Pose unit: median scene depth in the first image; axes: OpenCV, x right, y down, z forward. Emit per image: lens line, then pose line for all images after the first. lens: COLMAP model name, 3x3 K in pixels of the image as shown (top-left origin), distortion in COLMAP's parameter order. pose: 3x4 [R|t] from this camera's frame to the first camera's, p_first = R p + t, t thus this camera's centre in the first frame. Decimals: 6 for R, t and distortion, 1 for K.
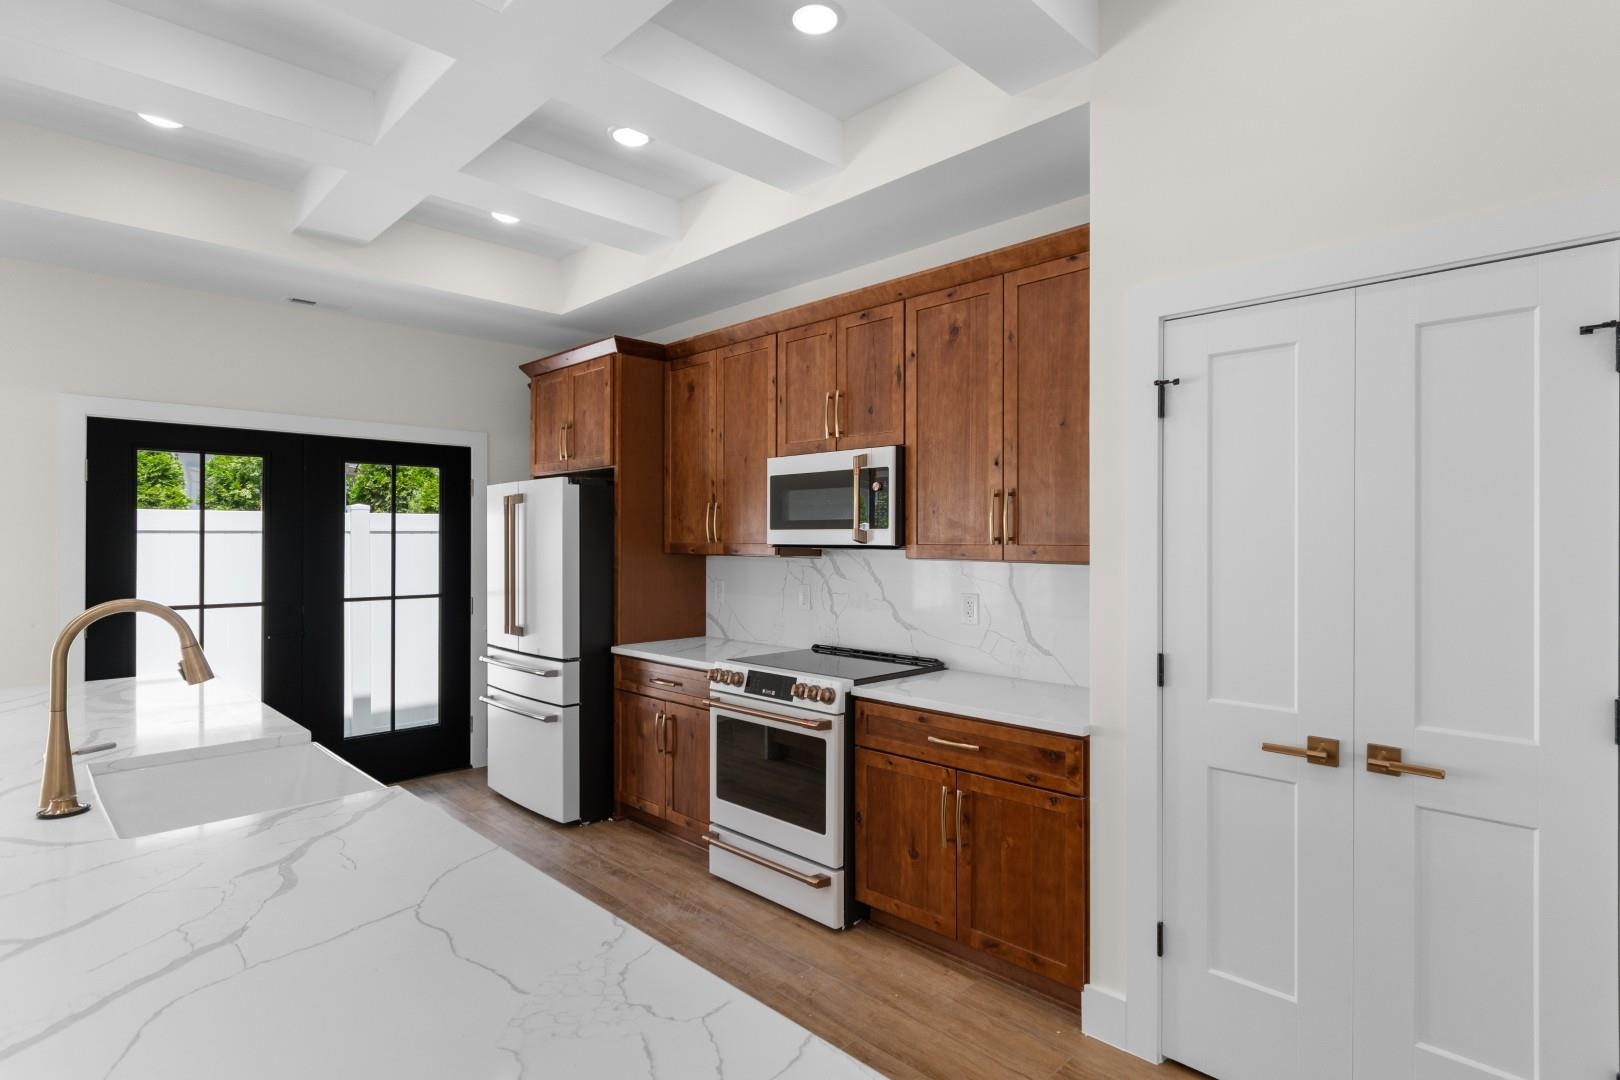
lens RADIAL K [[826.5, 0, 818.1], [0, 826.5, 536.6], [0, 0, 1]] dist [0.001808, -0.000237]
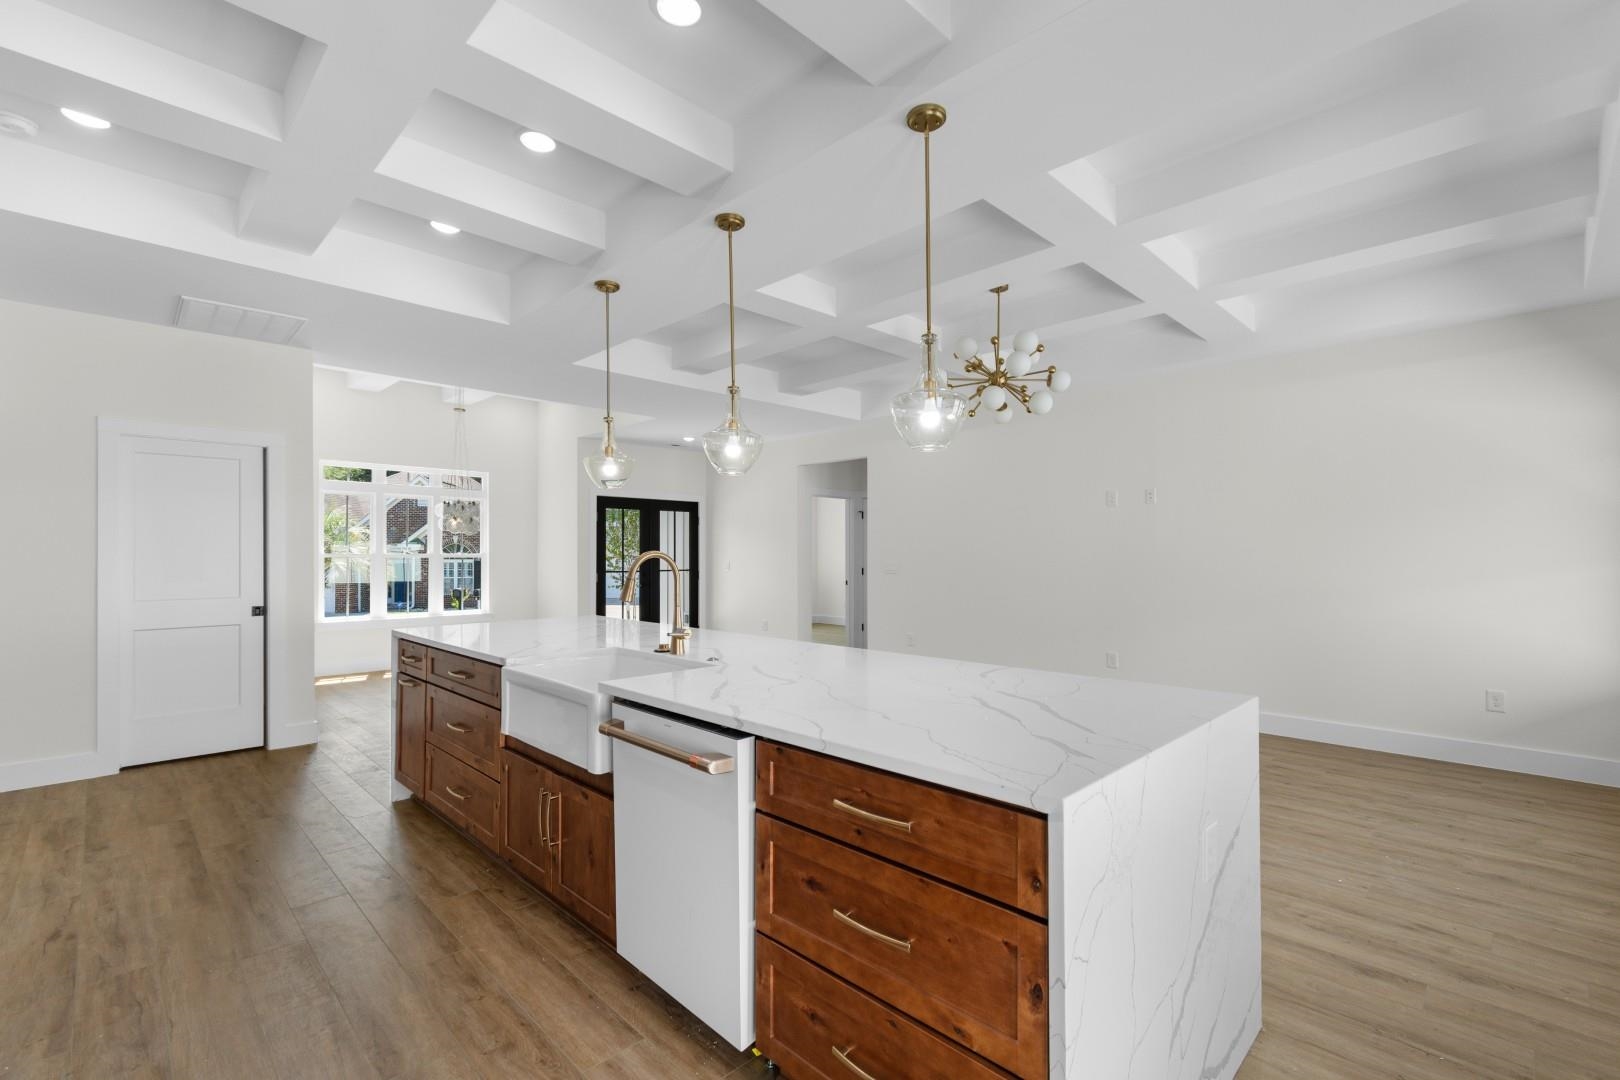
lens RADIAL K [[719.7, 0, 817.4], [0, 719.7, 554.8], [0, 0, 1]] dist [0.000823, 0.000118]
pose [[-0.999991, 0.000526, -0.004129, -0.592954], [0.000544, 0.999990, -0.004368, 0.045181], [0.004127, -0.004370, -0.999982, 1.290262]]
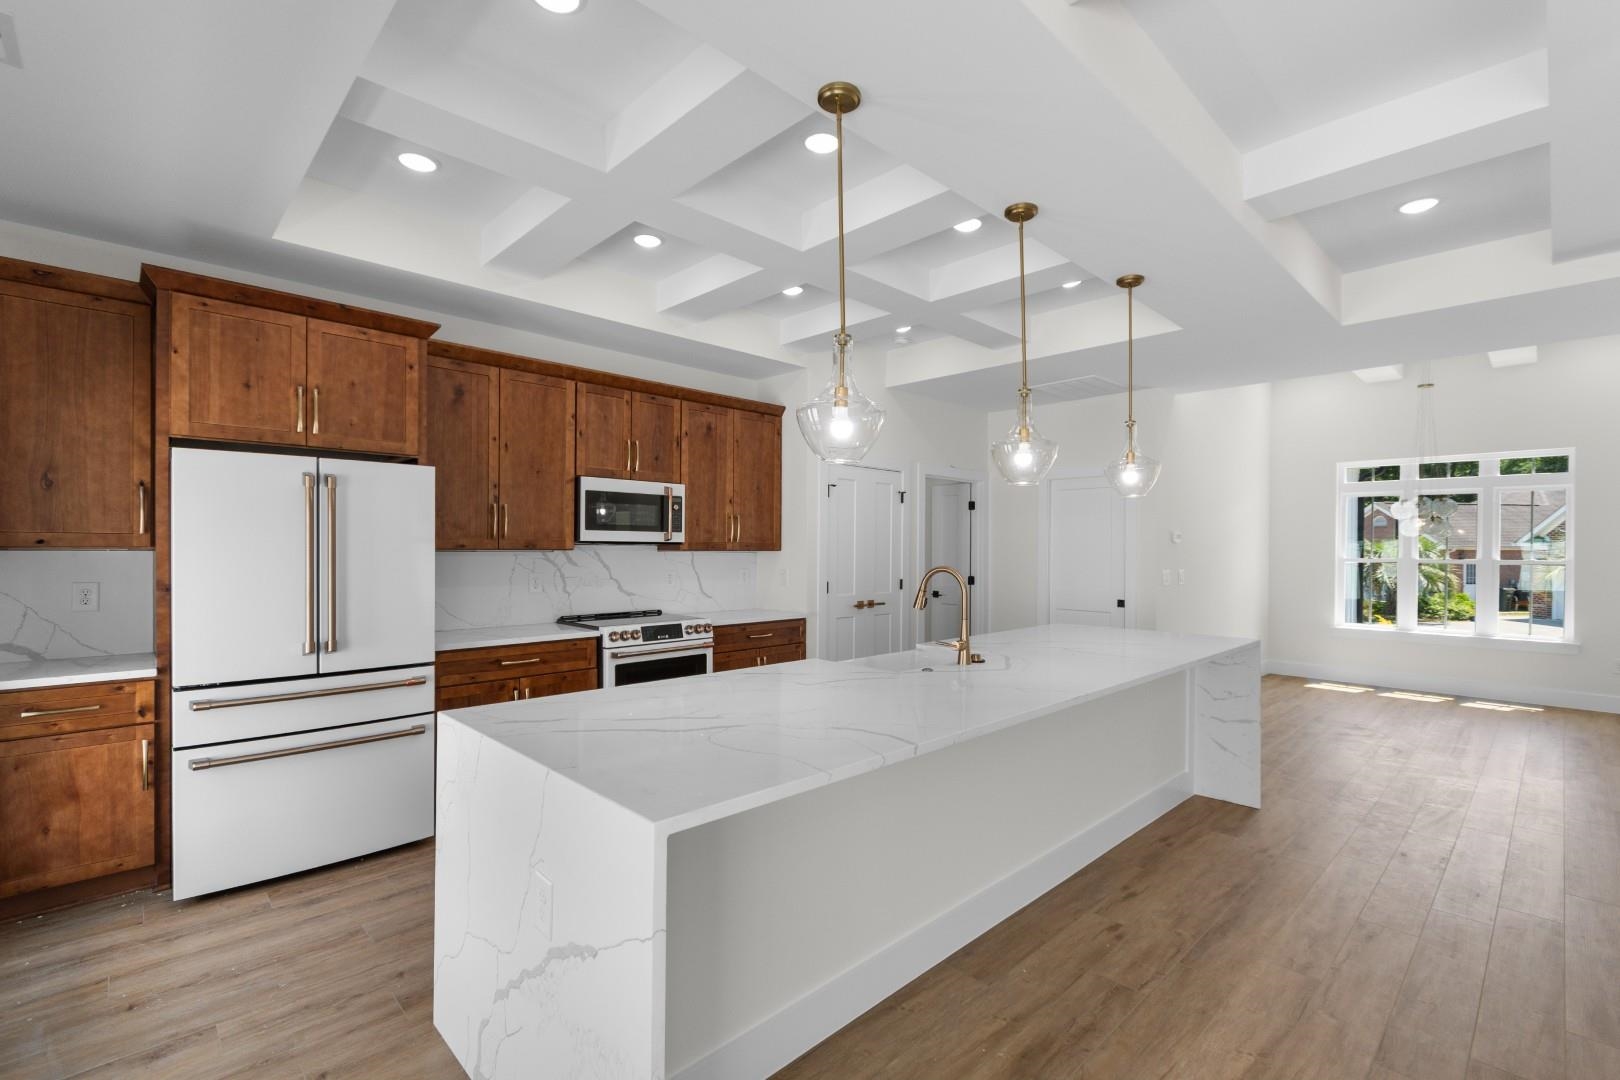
lens RADIAL K [[719.7, 0, 817.4], [0, 719.7, 554.8], [0, 0, 1]] dist [0.000823, 0.000118]
pose [[0.011674, -0.011171, 0.999869, -1.293583], [-0.010956, 0.999876, 0.011299, 0.015144], [-0.999872, -0.011086, 0.011550, 0.645050]]
